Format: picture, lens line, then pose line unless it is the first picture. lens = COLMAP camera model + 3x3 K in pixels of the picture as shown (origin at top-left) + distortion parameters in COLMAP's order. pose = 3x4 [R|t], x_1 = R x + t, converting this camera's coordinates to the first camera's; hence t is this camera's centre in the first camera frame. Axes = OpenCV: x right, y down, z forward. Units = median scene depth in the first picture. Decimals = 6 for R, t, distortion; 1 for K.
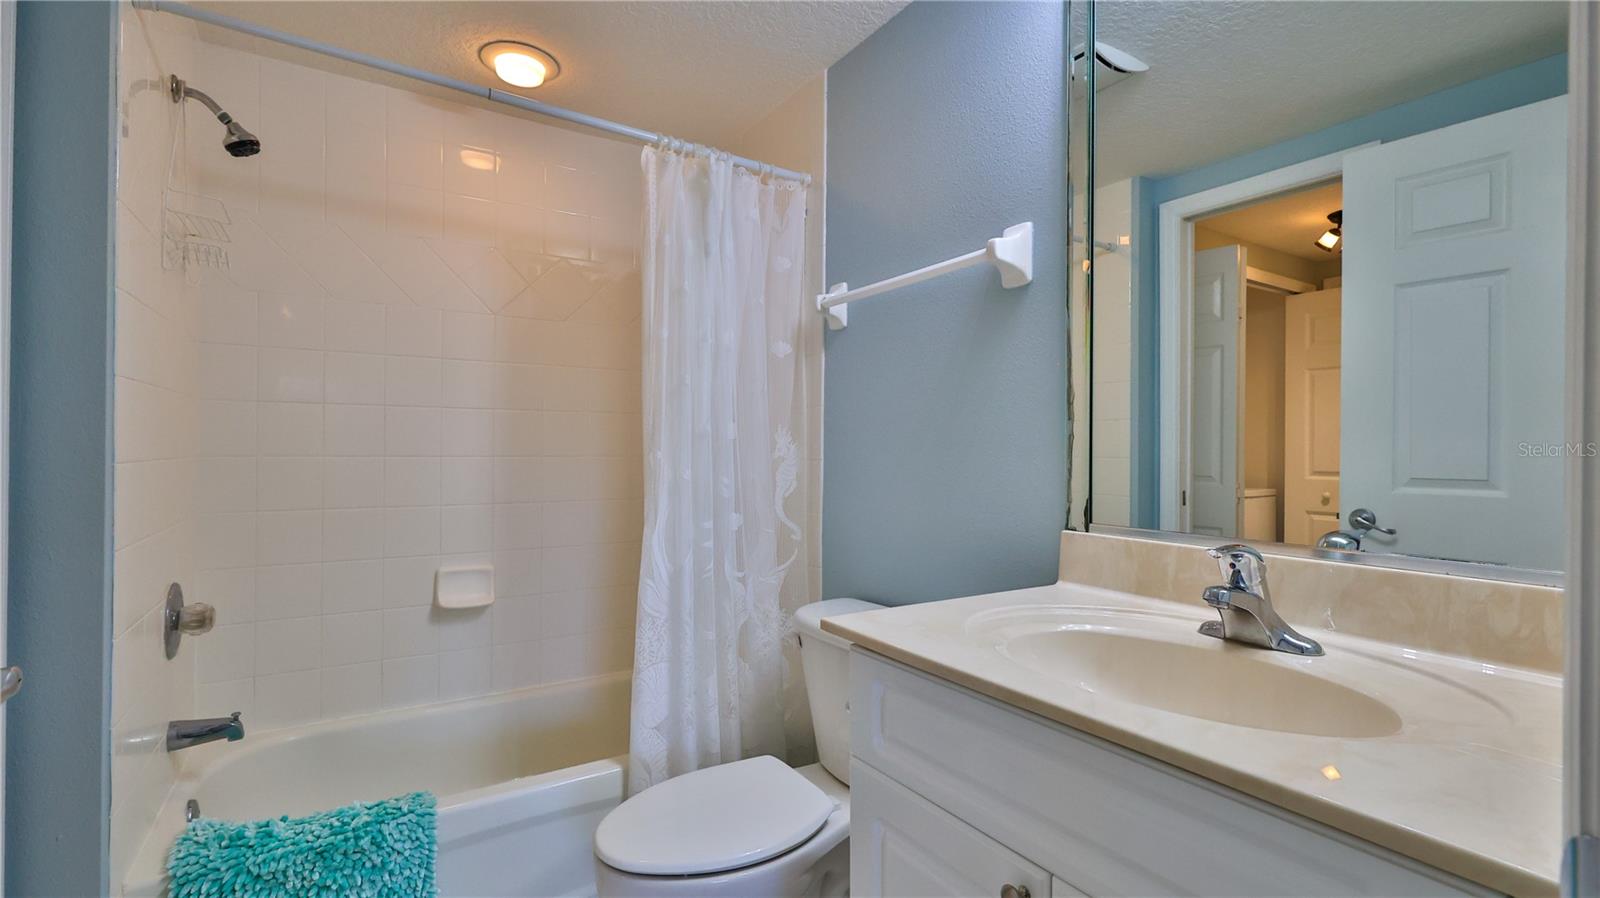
lens RADIAL K [[725.6, 0, 756.5], [0, 725.6, 448.7], [0, 0, 1]] dist [0.026304, 0.000005]
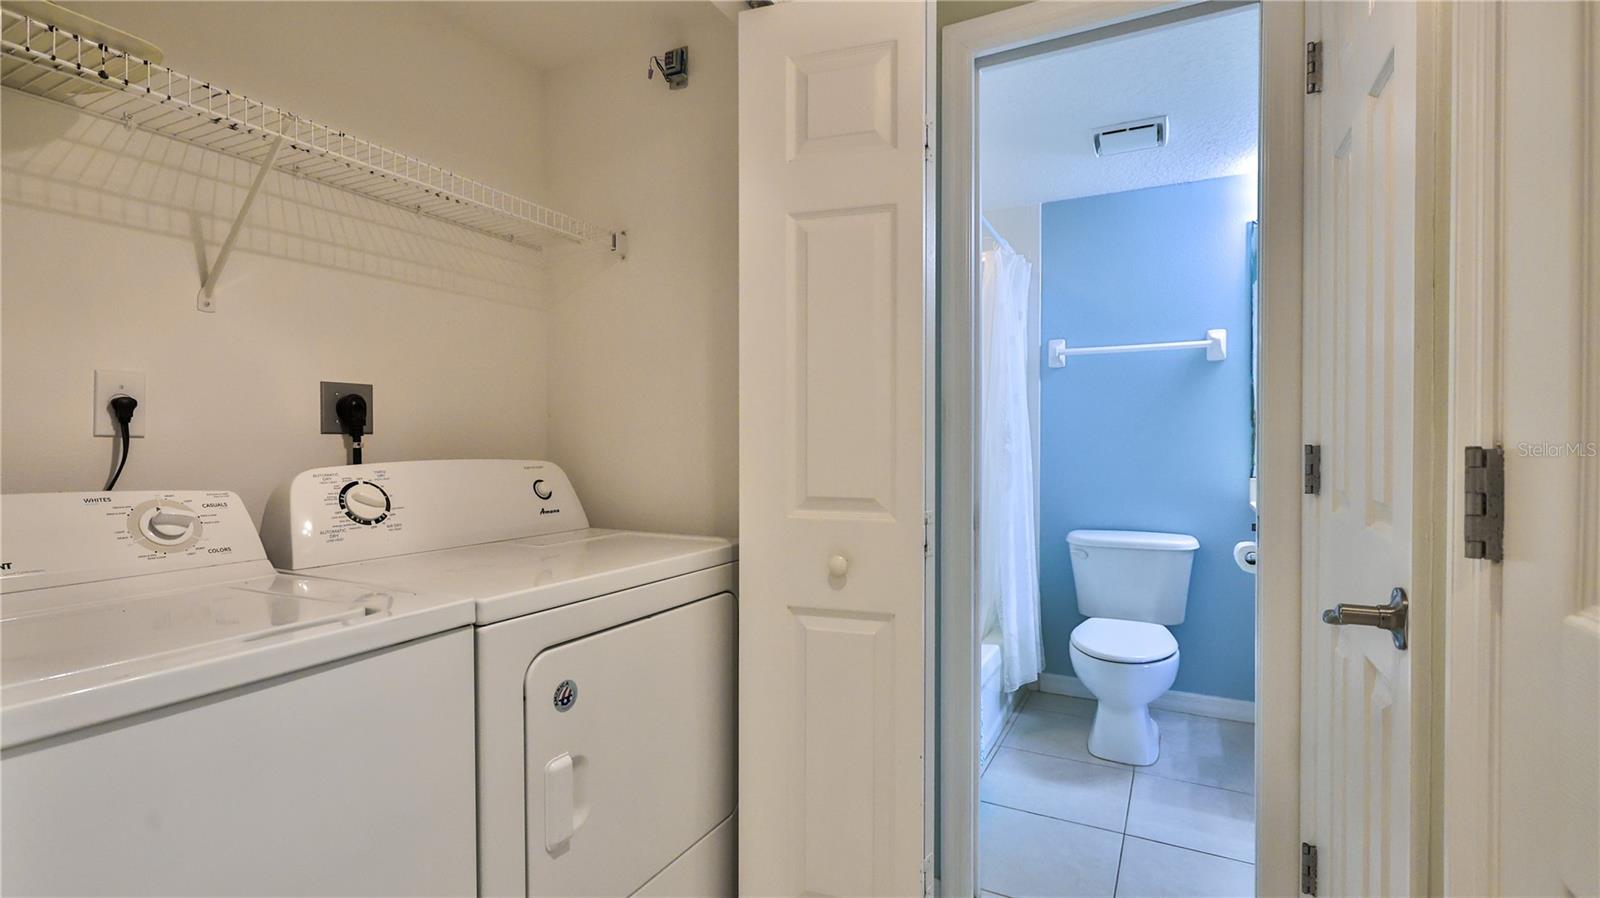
lens RADIAL K [[707.9, 0, 800.0], [0, 707.9, 449.0], [0, 0, 1]] dist [0.000309, -0.000492]
pose [[0.857575, -0.013532, 0.514180, -1.812758], [0.003863, 0.999795, 0.019869, -0.020651], [-0.514344, -0.015053, 0.857452, -0.120998]]
